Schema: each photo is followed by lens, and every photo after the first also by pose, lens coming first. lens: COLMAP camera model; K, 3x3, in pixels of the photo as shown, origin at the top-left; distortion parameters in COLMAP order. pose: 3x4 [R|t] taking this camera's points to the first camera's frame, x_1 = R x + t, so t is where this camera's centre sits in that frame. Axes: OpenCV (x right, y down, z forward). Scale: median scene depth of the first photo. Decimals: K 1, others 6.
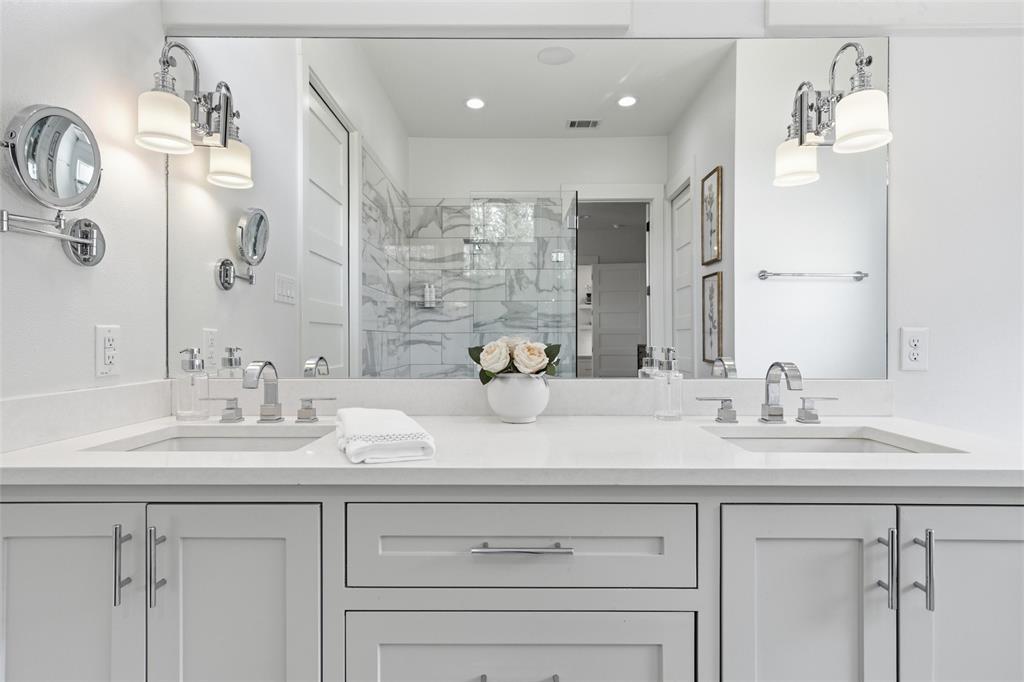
lens RADIAL K [[482.7, 0, 512.0], [0, 482.7, 341.0], [0, 0, 1]] dist [0.001339, 0.000322]
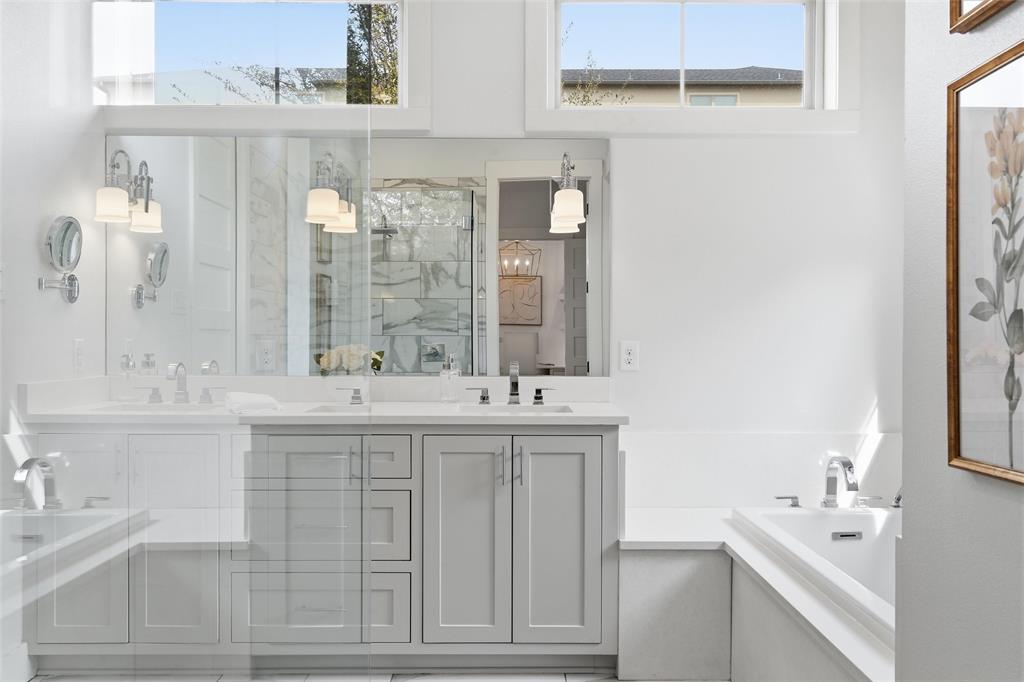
lens RADIAL K [[822.0, 0, 512.0], [0, 822.0, 341.0], [0, 0, 1]] dist [0.012762, 0.001577]
pose [[0.999970, 0.002353, -0.007356, 0.418606], [-0.002350, 0.999997, 0.000364, -0.022398], [0.007356, -0.000347, 0.999973, -1.189851]]
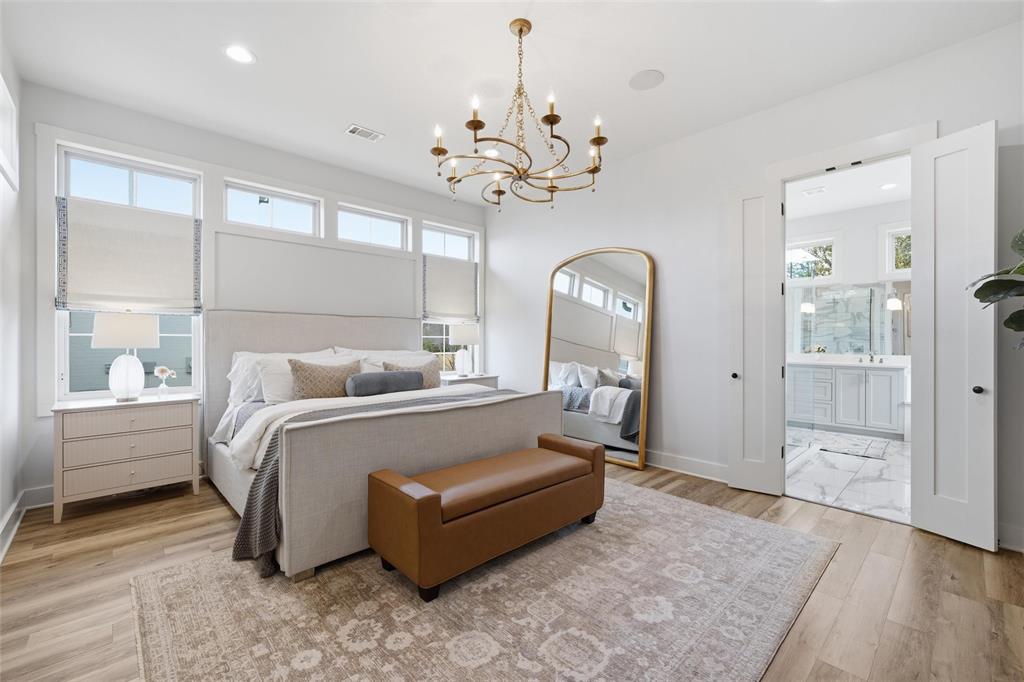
lens RADIAL K [[439.8, 0, 512.0], [0, 439.8, 341.0], [0, 0, 1]] dist [-0.001218, -0.000237]
pose [[0.676294, 0.001132, -0.736631, 1.071848], [-0.003498, 0.999992, -0.001675, -0.030751], [0.736624, 0.003709, 0.676292, -3.811322]]
